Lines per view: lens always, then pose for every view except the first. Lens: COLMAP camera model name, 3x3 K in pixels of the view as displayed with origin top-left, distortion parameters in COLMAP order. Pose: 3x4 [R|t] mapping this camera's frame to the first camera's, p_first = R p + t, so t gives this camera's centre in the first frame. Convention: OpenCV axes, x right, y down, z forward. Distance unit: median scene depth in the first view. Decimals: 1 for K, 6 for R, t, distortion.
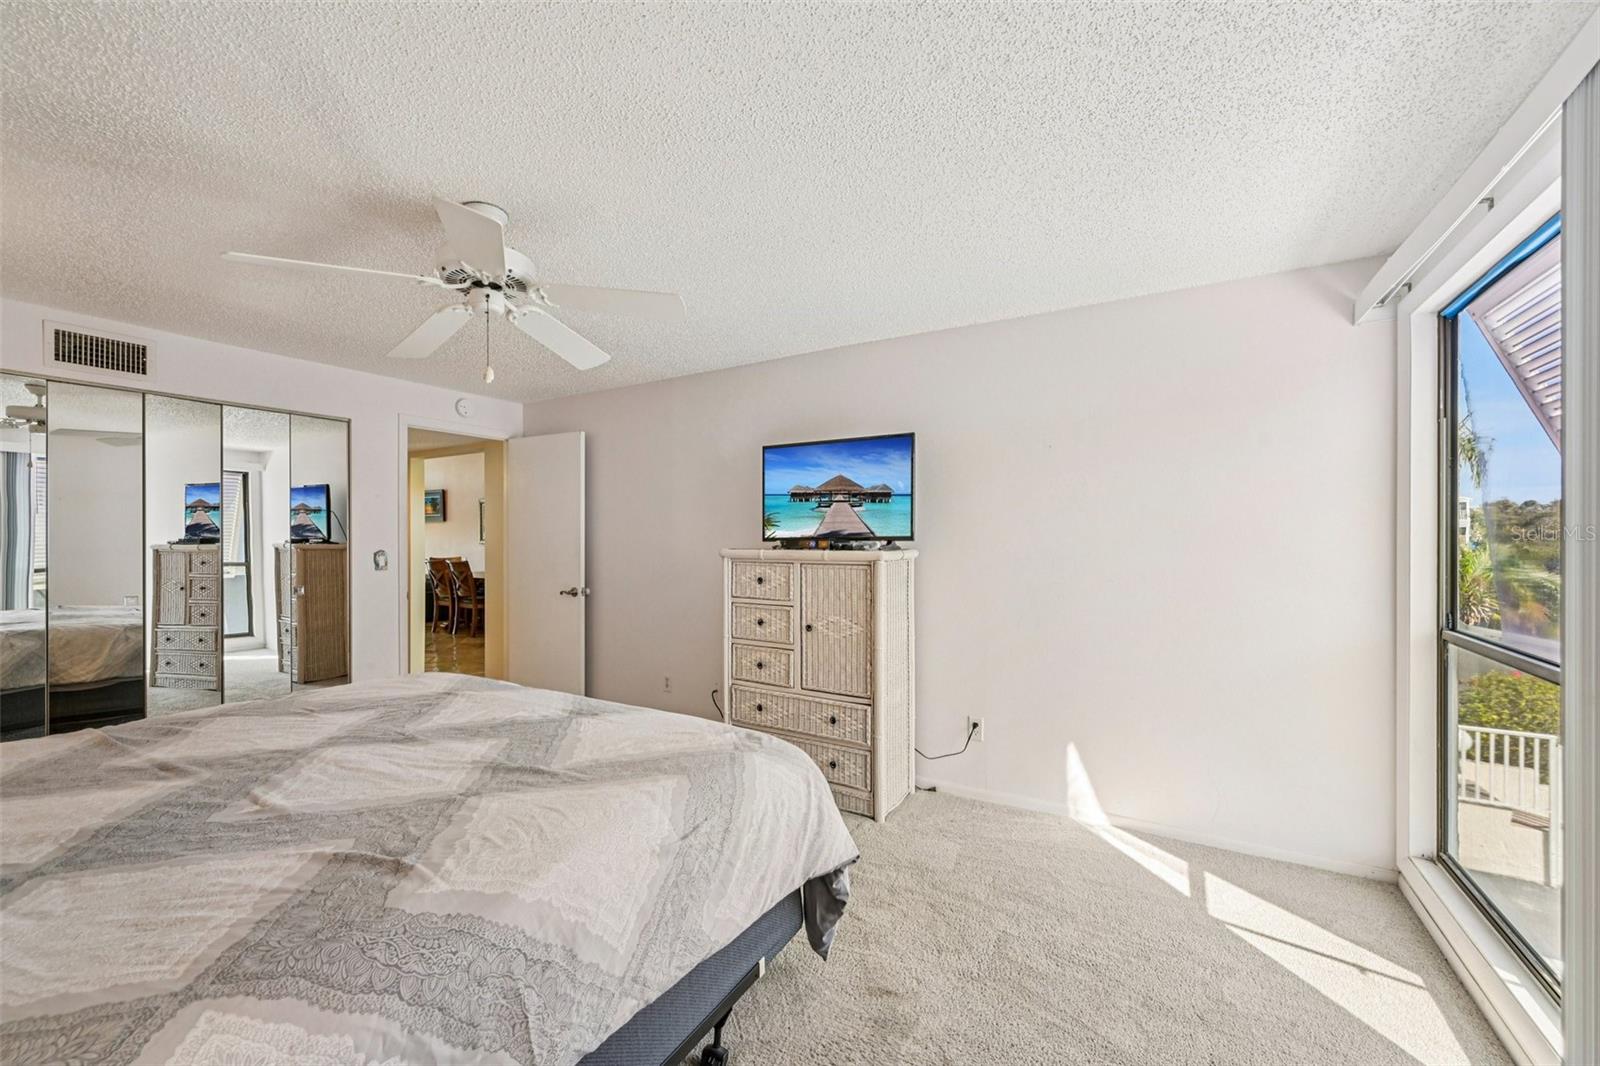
lens RADIAL K [[639.5, 0, 808.7], [0, 639.5, 537.4], [0, 0, 1]] dist [-0.003602, -0.000730]
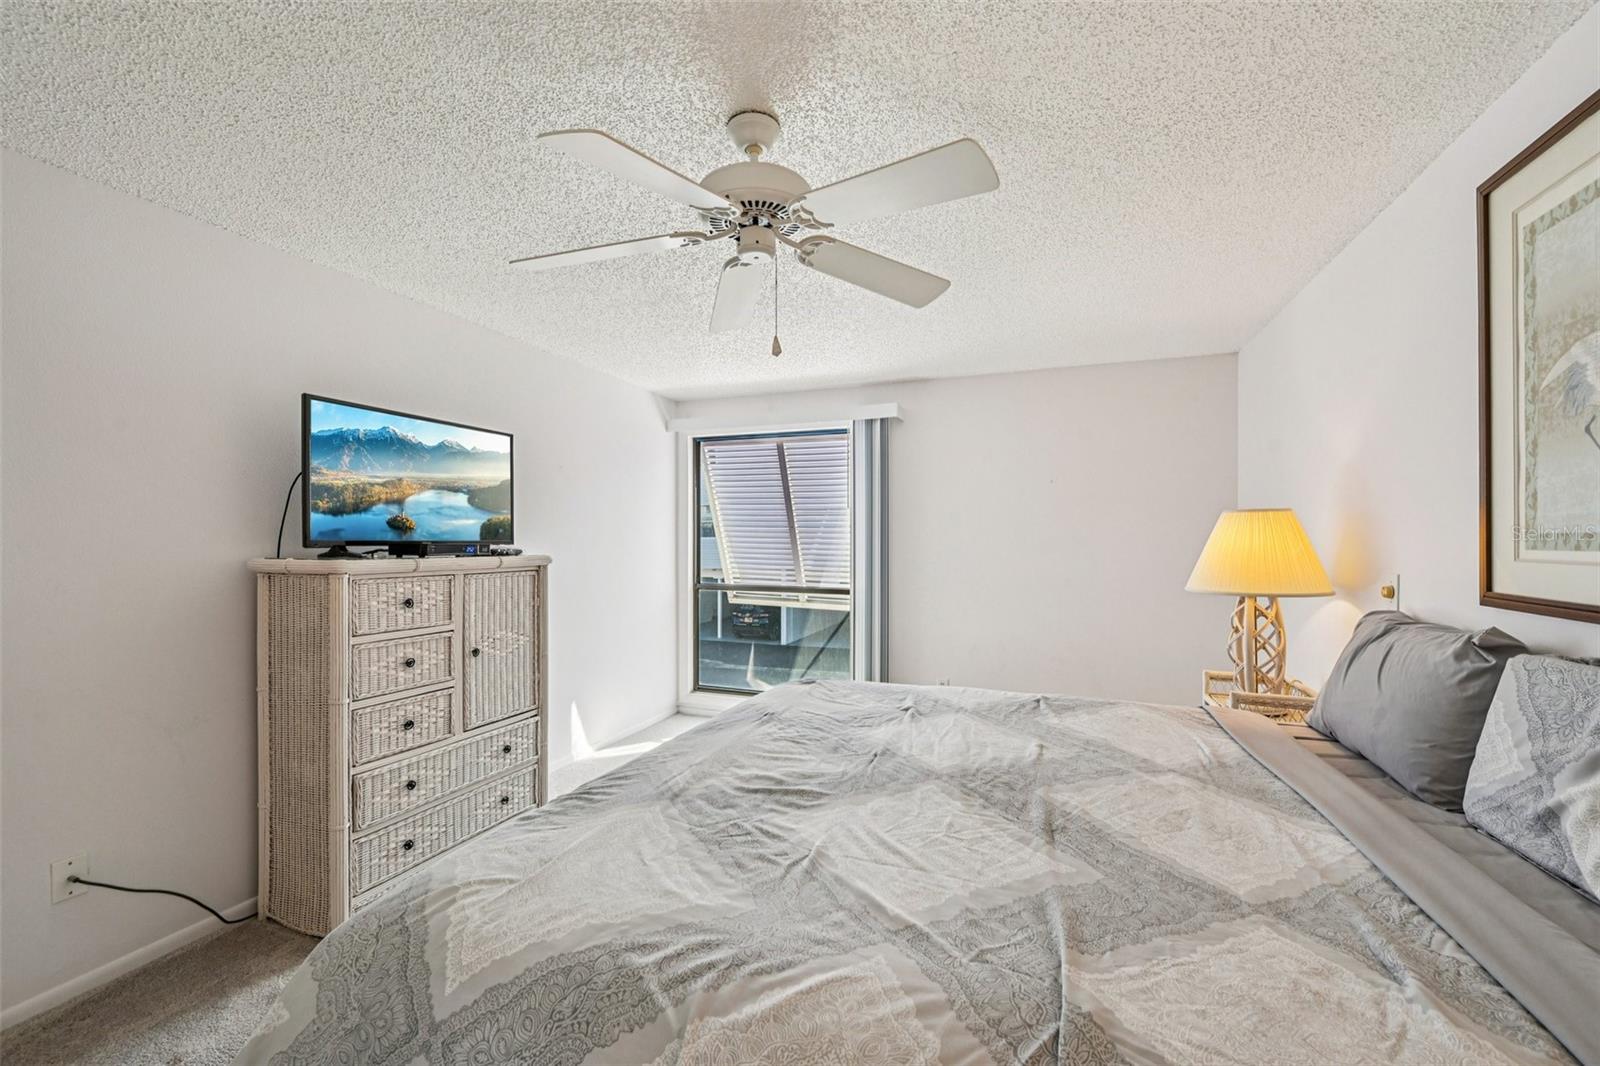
lens RADIAL K [[639.5, 0, 808.1], [0, 639.5, 538.1], [0, 0, 1]] dist [-0.003602, -0.000730]
pose [[-0.180692, 0.004209, 0.983531, -0.849023], [-0.001176, 0.999989, -0.004495, -0.001138], [-0.983539, -0.001969, -0.180685, 0.704764]]
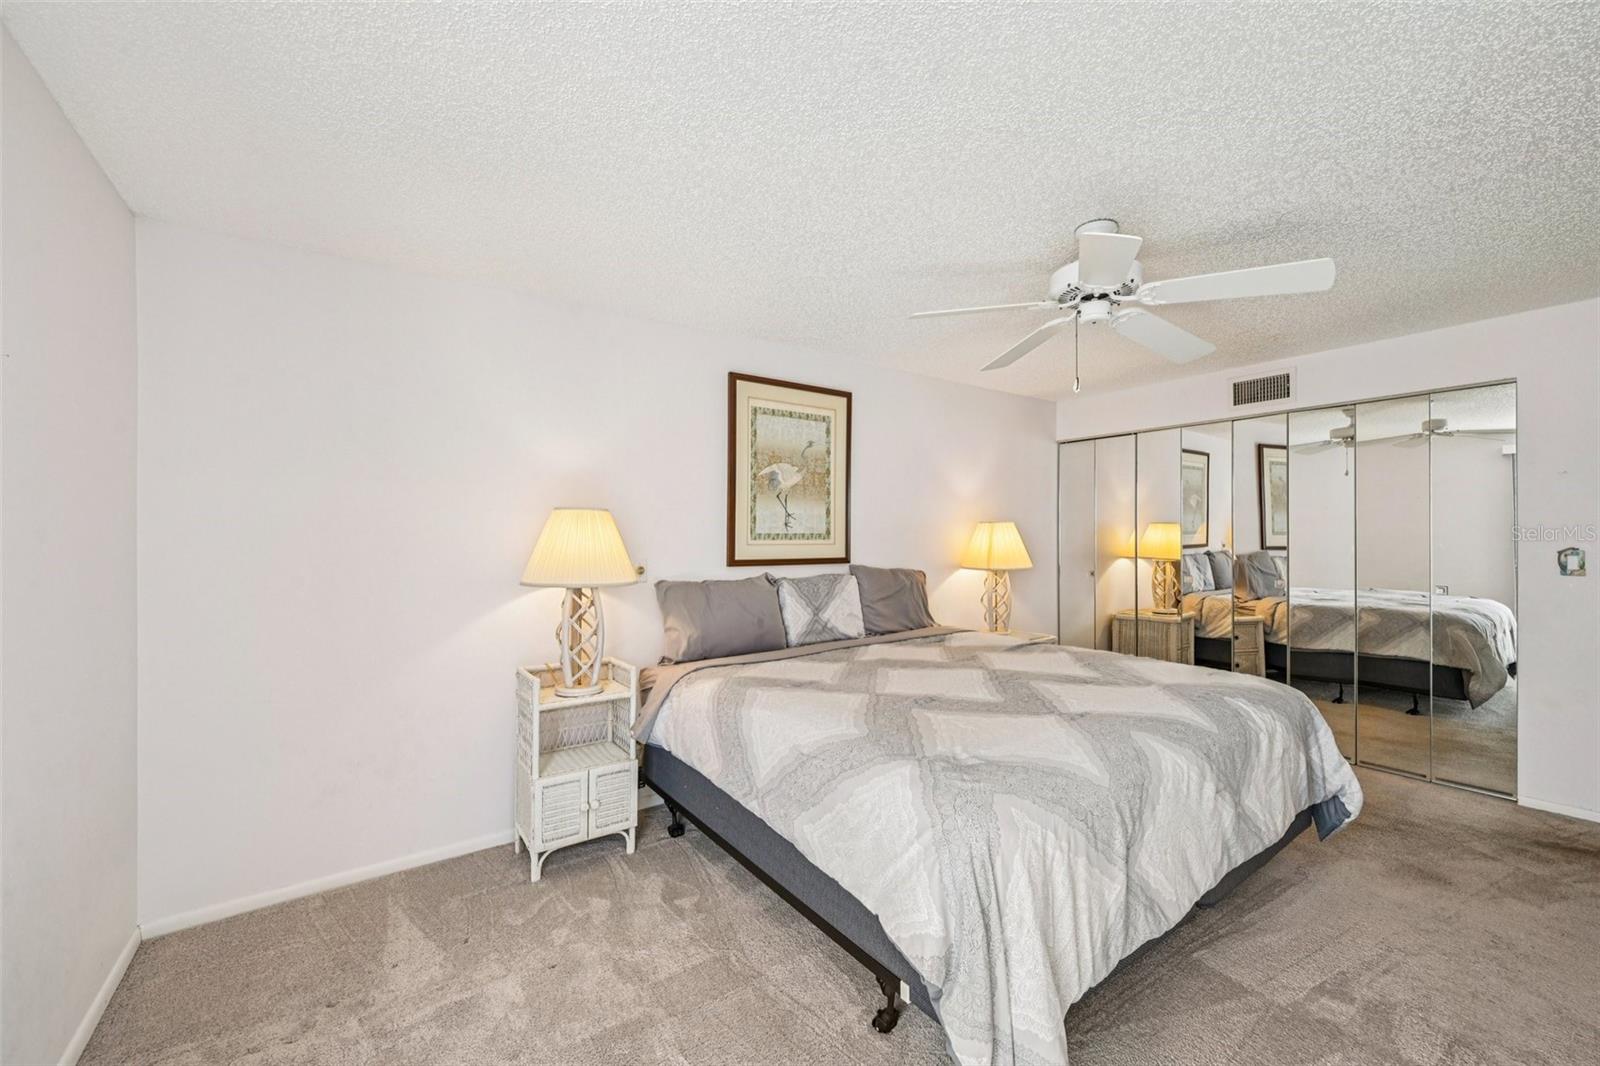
lens RADIAL K [[639.5, 0, 800.5], [0, 639.5, 533.6], [0, 0, 1]] dist [-0.003602, -0.000730]
pose [[-0.389588, 0.000829, -0.920989, 0.440746], [0.009242, 0.999953, -0.003010, -0.002674], [0.920943, -0.009684, -0.389577, 0.626049]]
